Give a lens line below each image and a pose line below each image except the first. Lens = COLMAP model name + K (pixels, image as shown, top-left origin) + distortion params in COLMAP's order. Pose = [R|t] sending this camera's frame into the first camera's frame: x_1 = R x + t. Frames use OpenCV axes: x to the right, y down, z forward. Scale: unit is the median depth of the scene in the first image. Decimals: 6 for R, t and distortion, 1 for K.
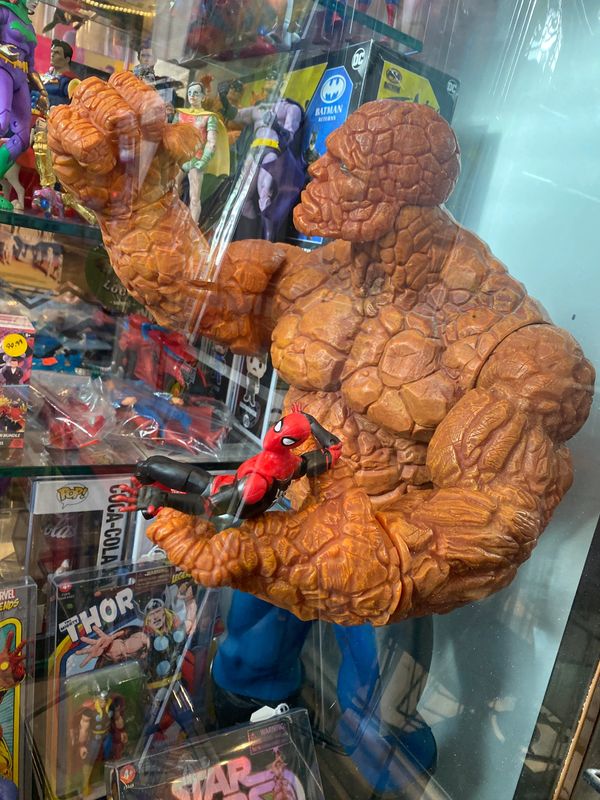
lens RADIAL K [[602.1, 0, 299.7], [0, 602.1, 400.2], [0, 0, 1]] dist [0.021573, 0.007518]
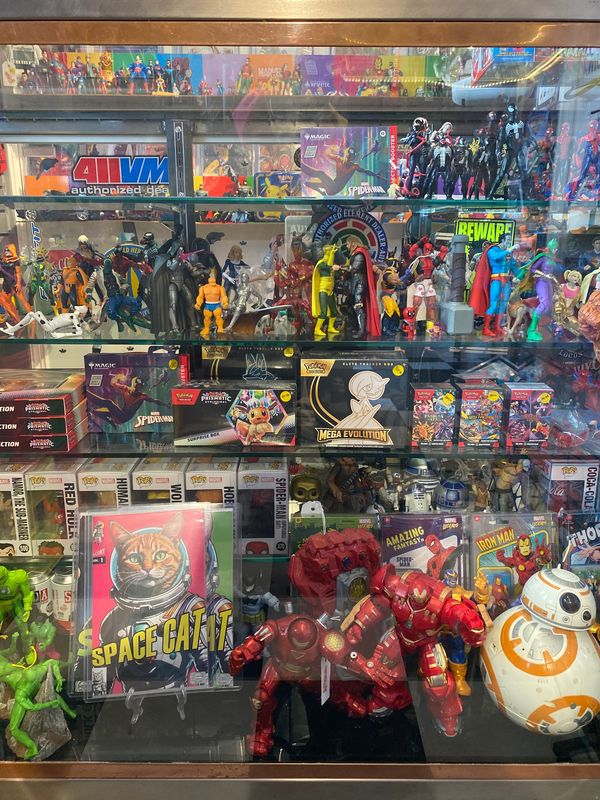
lens RADIAL K [[602.1, 0, 302.8], [0, 602.1, 382.6], [0, 0, 1]] dist [0.021573, 0.007518]
pose [[0.838774, -0.051931, -0.541998, -0.020400], [0.021356, 0.997813, -0.062555, -0.024982], [0.544061, 0.040895, 0.838049, -1.098974]]
